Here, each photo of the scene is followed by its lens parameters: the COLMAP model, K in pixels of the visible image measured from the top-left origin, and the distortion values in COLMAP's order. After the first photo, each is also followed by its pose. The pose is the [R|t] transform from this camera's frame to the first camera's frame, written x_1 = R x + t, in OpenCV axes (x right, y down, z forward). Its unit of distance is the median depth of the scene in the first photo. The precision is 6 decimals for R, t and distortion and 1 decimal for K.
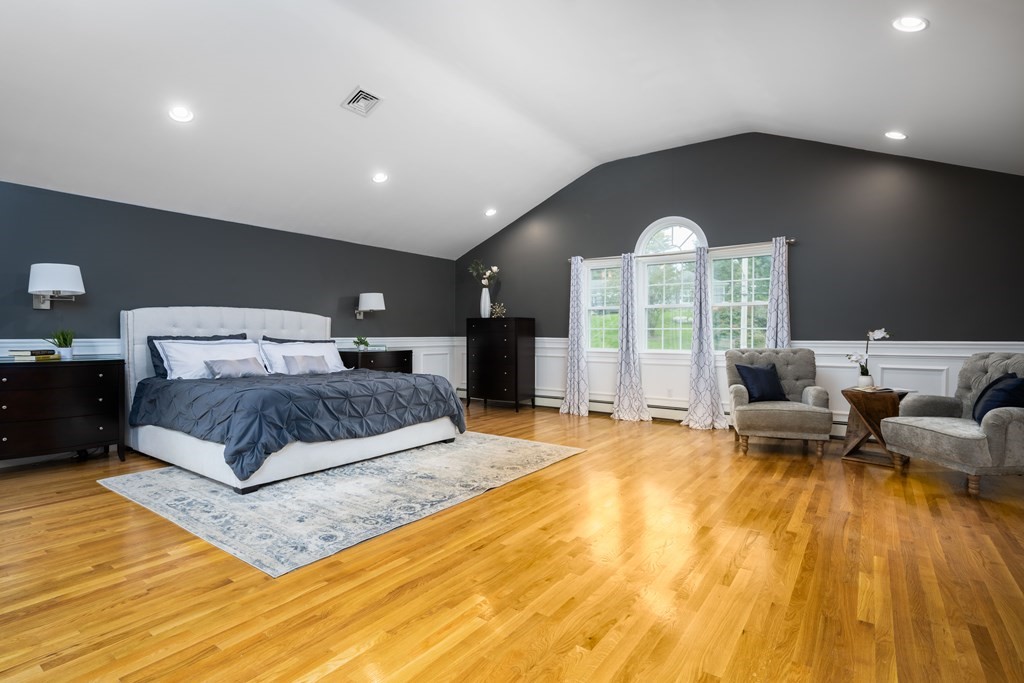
lens RADIAL K [[501.7, 0, 509.8], [0, 501.7, 337.4], [0, 0, 1]] dist [-0.004742, 0.001755]
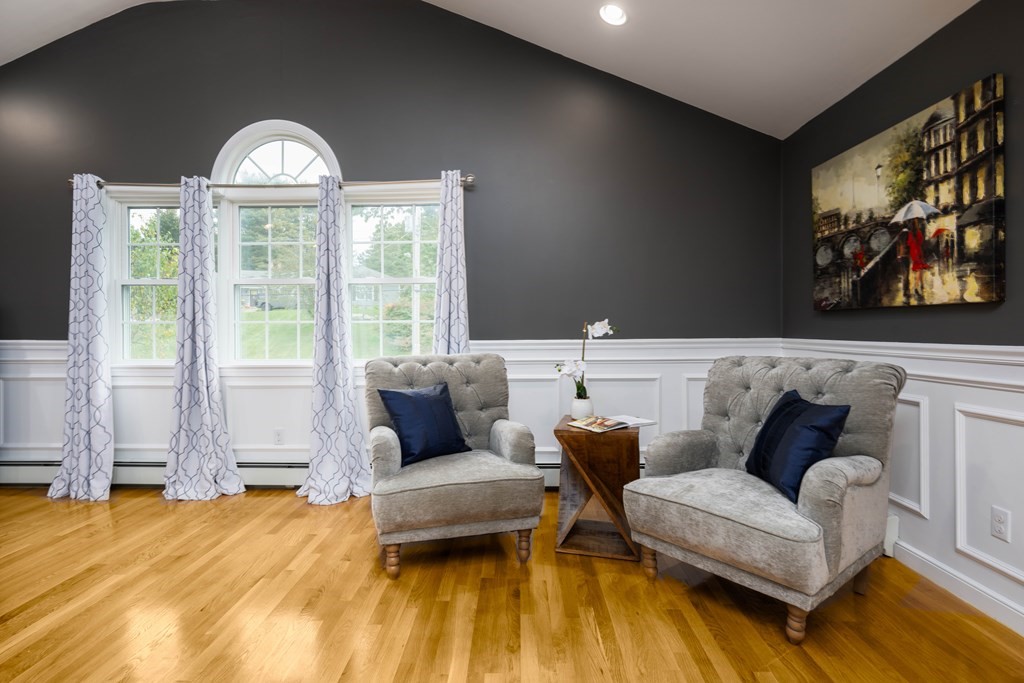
lens RADIAL K [[501.7, 0, 510.4], [0, 501.7, 335.3], [0, 0, 1]] dist [-0.004742, 0.001755]
pose [[0.818271, -0.010648, 0.574733, 0.245146], [0.010289, 0.999940, 0.003878, -0.001821], [-0.574740, 0.002741, 0.818331, 0.462425]]
